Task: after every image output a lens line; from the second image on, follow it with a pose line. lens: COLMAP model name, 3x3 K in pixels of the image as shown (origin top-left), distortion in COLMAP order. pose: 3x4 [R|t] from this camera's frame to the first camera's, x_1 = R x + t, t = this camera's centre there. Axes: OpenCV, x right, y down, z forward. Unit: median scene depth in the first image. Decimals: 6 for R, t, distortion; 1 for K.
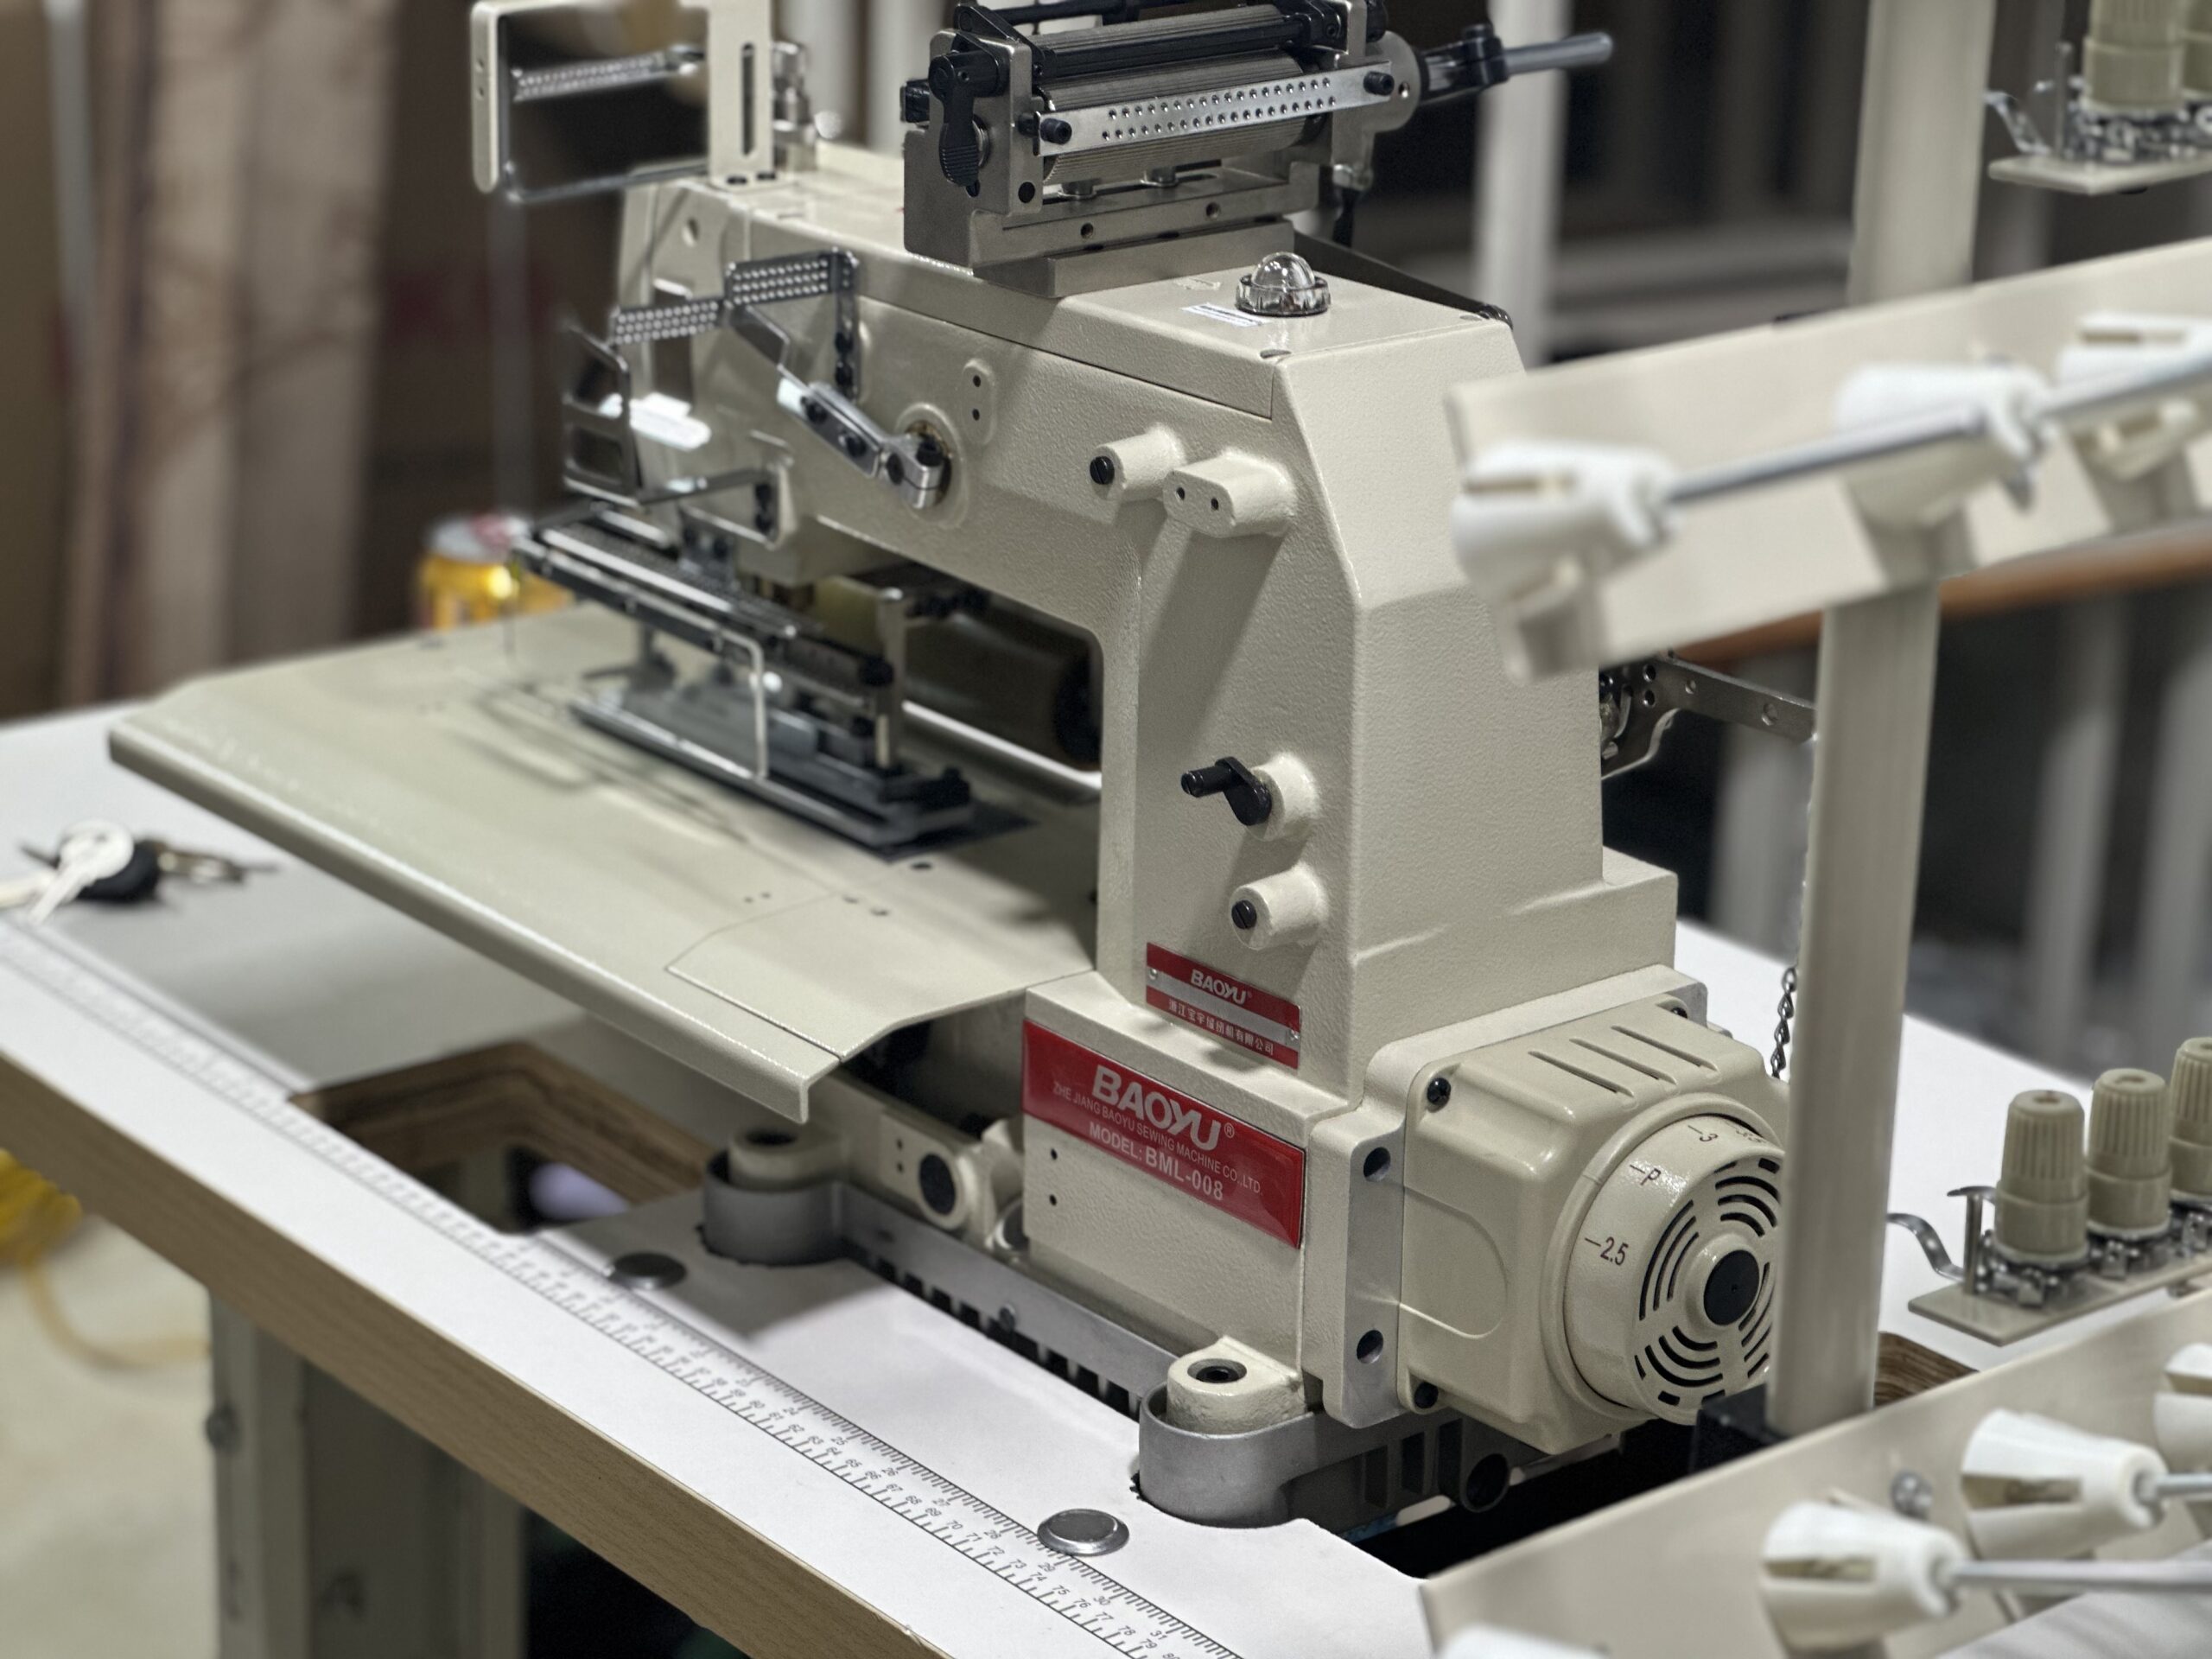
lens RADIAL K [[5035.0, 0, 1097.6], [0, 5035.0, 834.3], [0, 0, 1]] dist [0.139939, 0.000000]
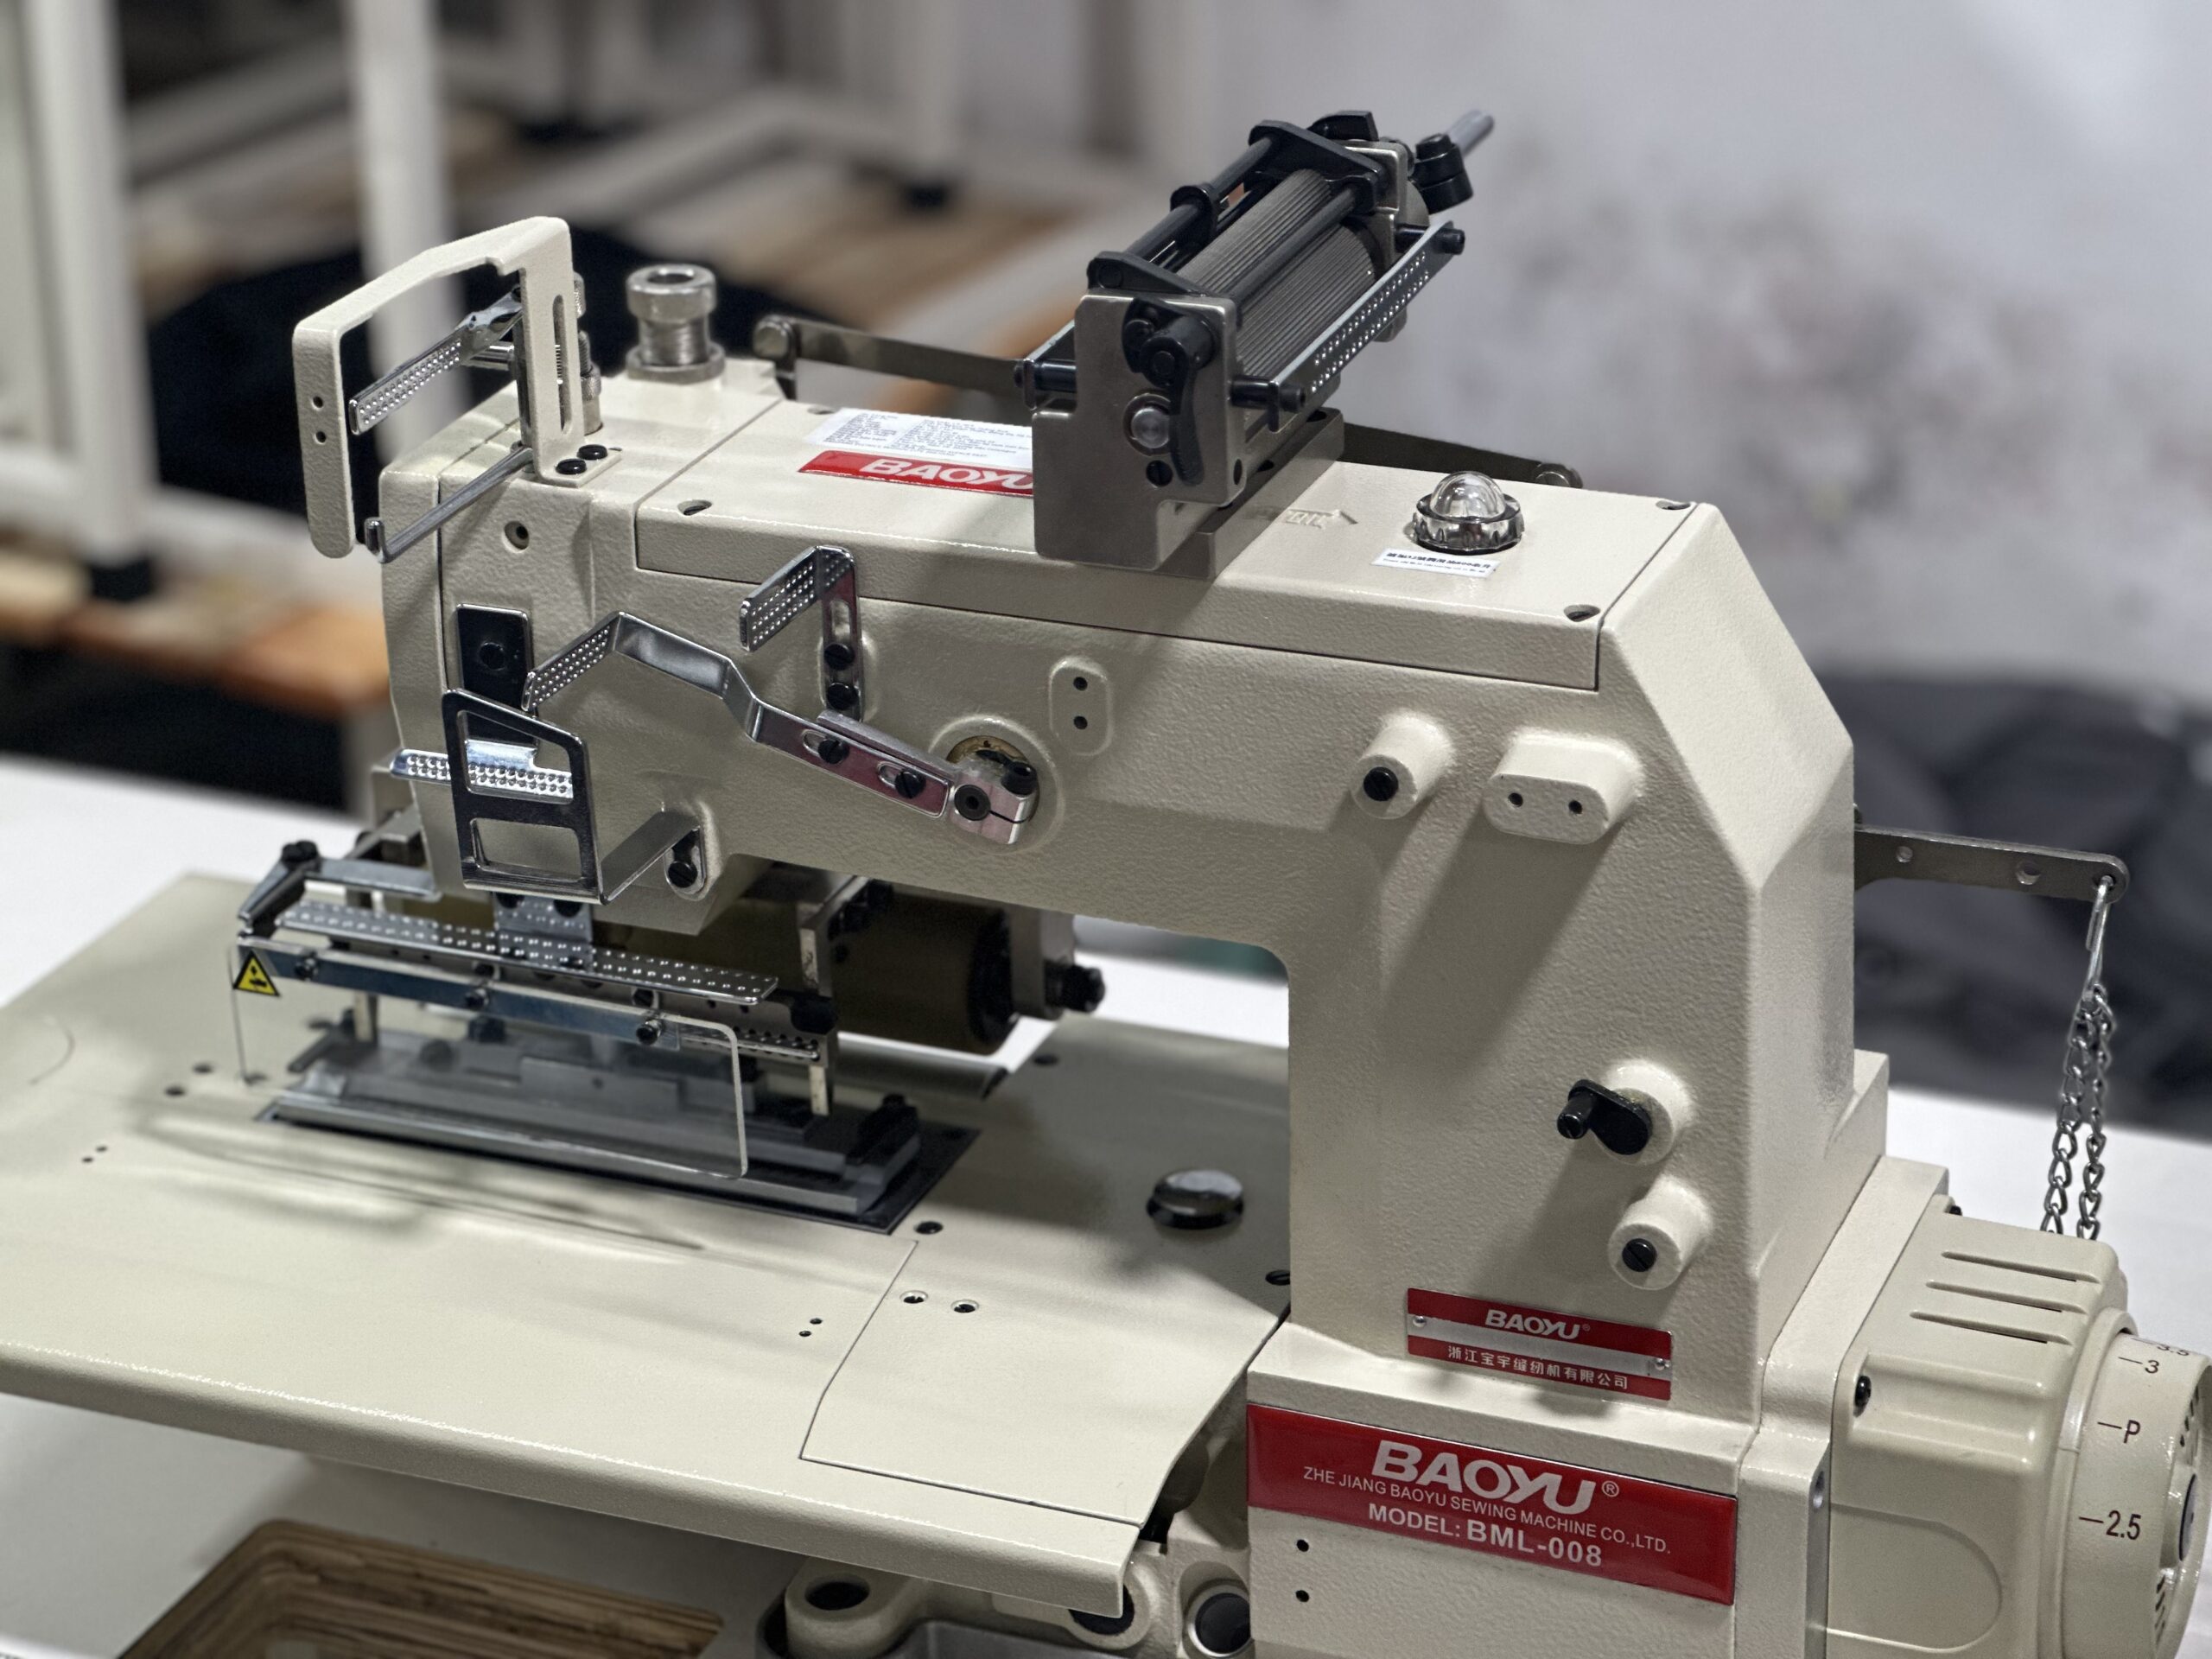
lens RADIAL K [[5035.0, 0, 1092.7], [0, 5035.0, 817.4], [0, 0, 1]] dist [0.139939, 0.000000]
pose [[0.870746, -0.227535, 0.435923, -0.393276], [0.189002, 0.973269, 0.130481, -0.178748], [-0.453959, -0.031226, 0.890475, 0.266551]]
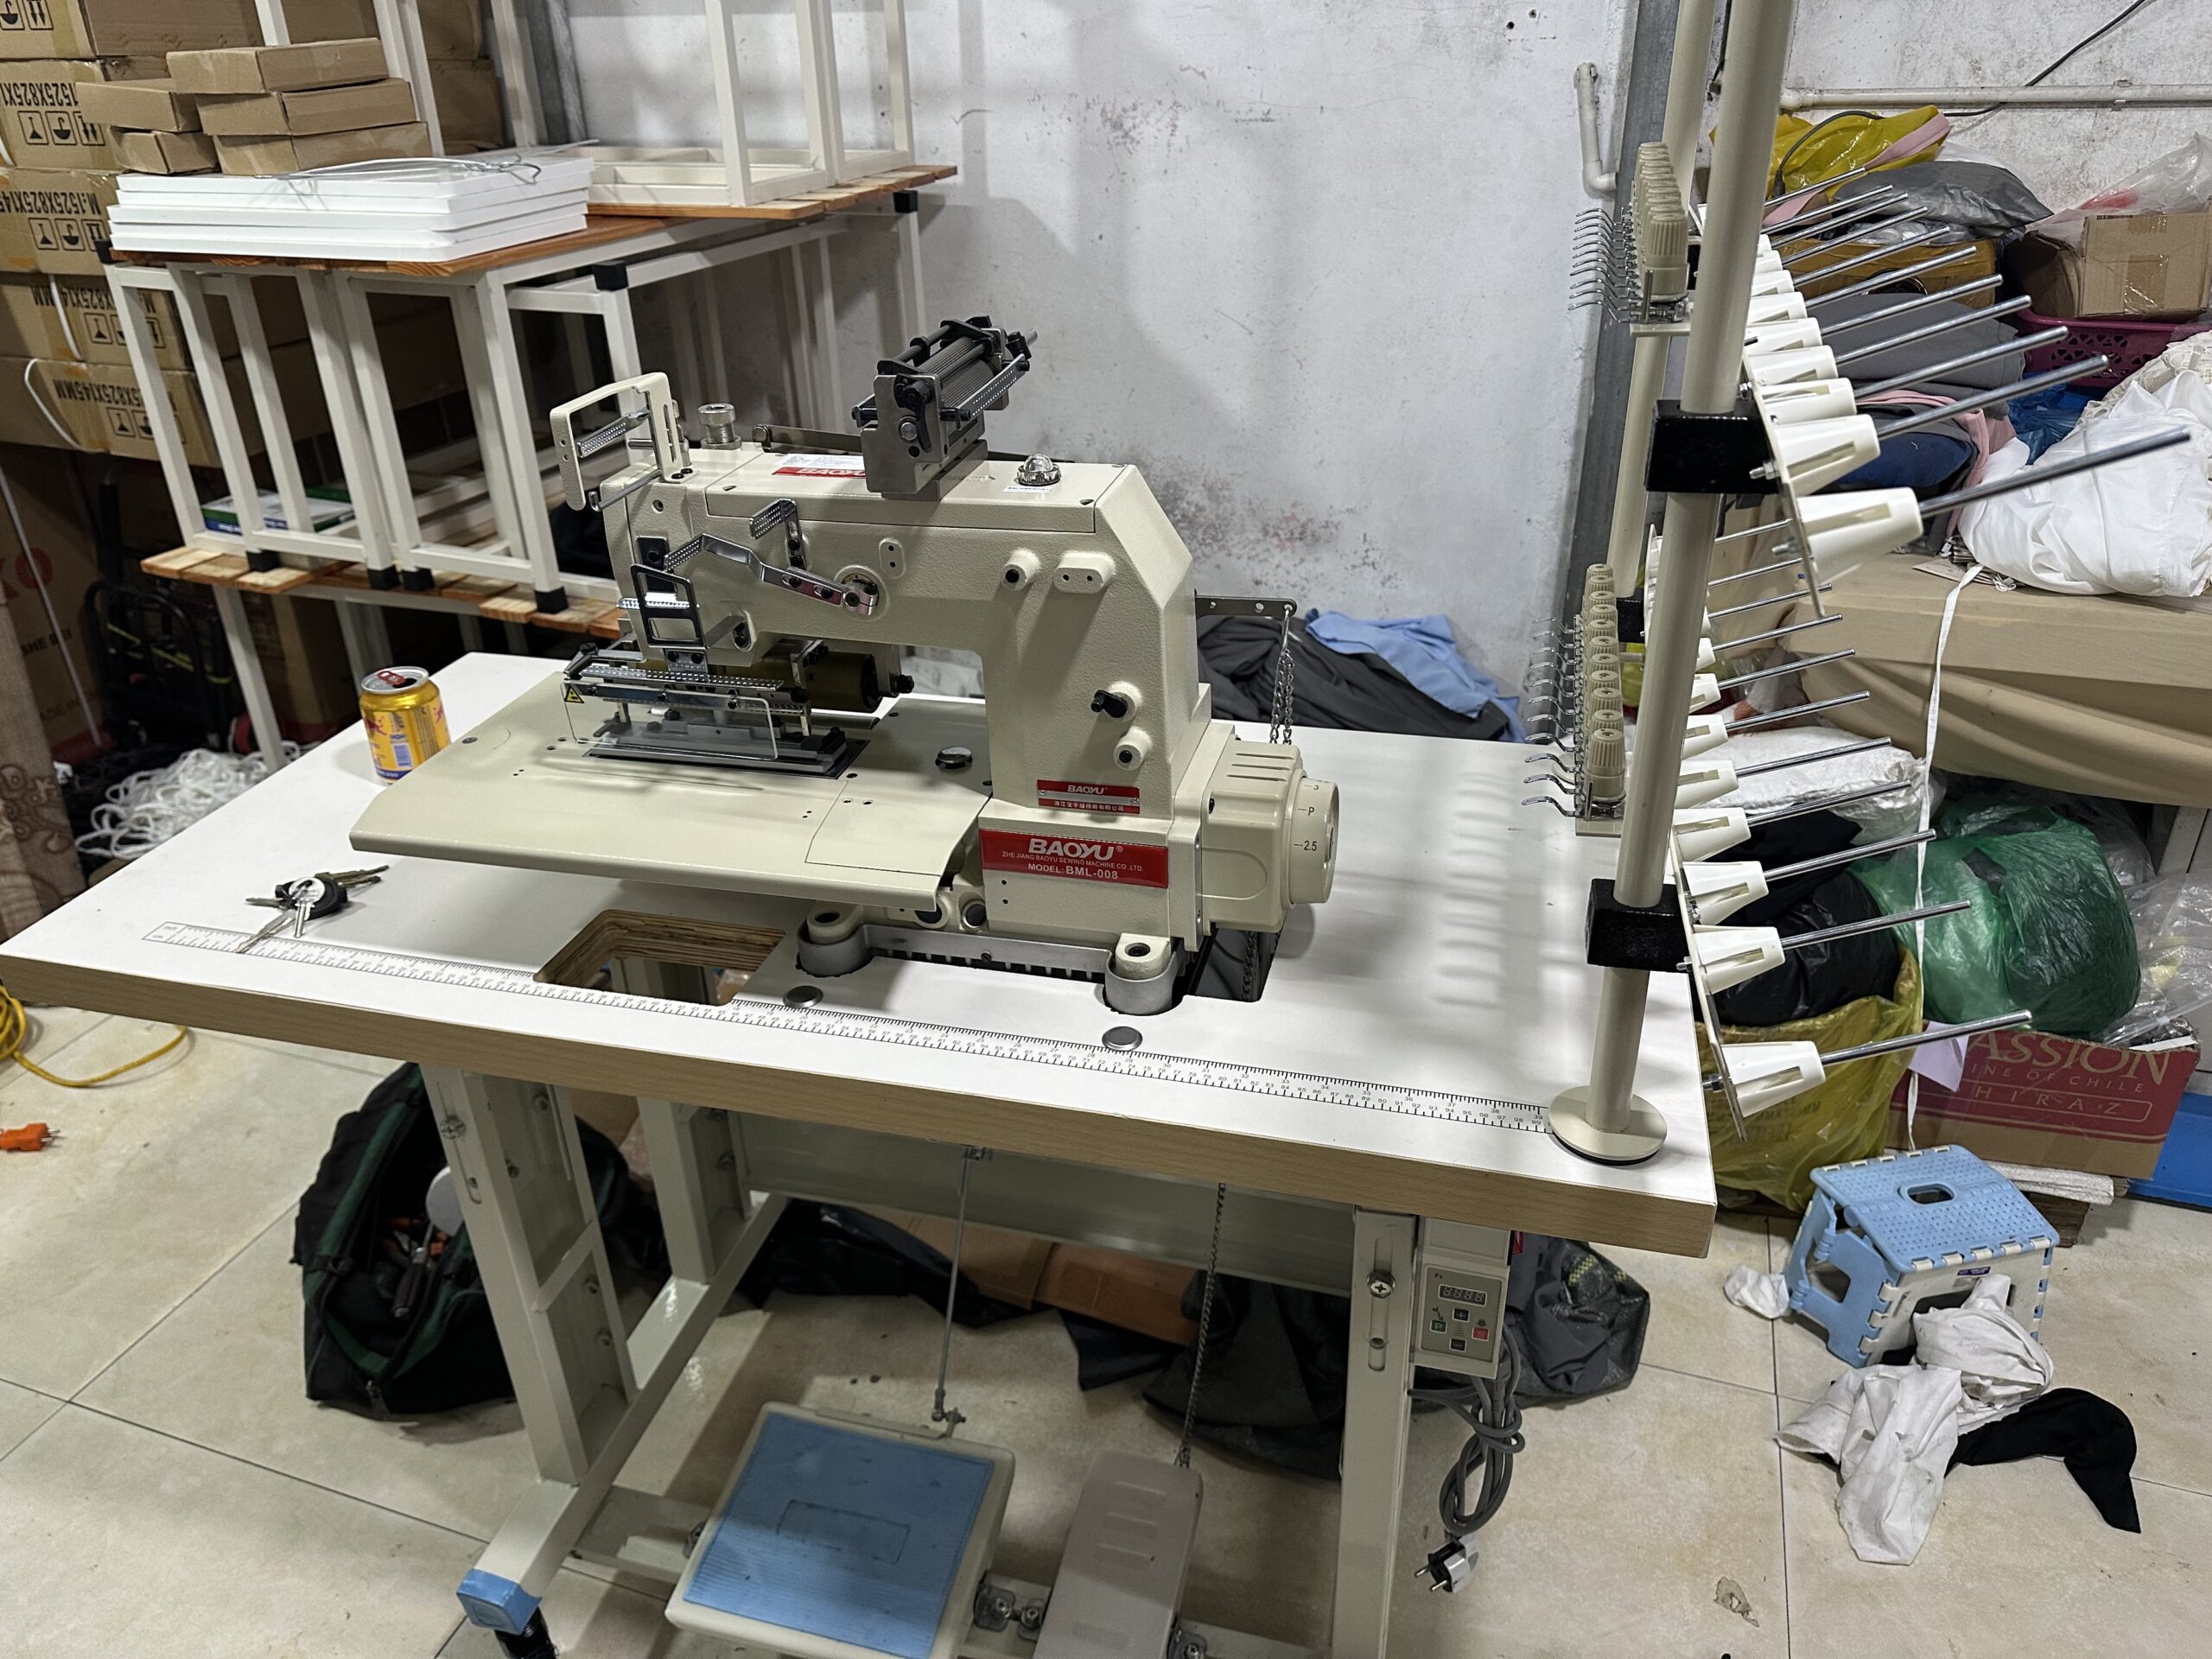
lens RADIAL K [[1559.5, 0, 1092.0], [0, 1559.5, 833.2], [0, 0, 1]] dist [0.104653, -0.016768]
pose [[0.800864, -0.324805, 0.503108, -0.326557], [0.240276, 0.943825, 0.226852, -0.107372], [-0.548529, -0.060793, 0.833919, 0.413190]]
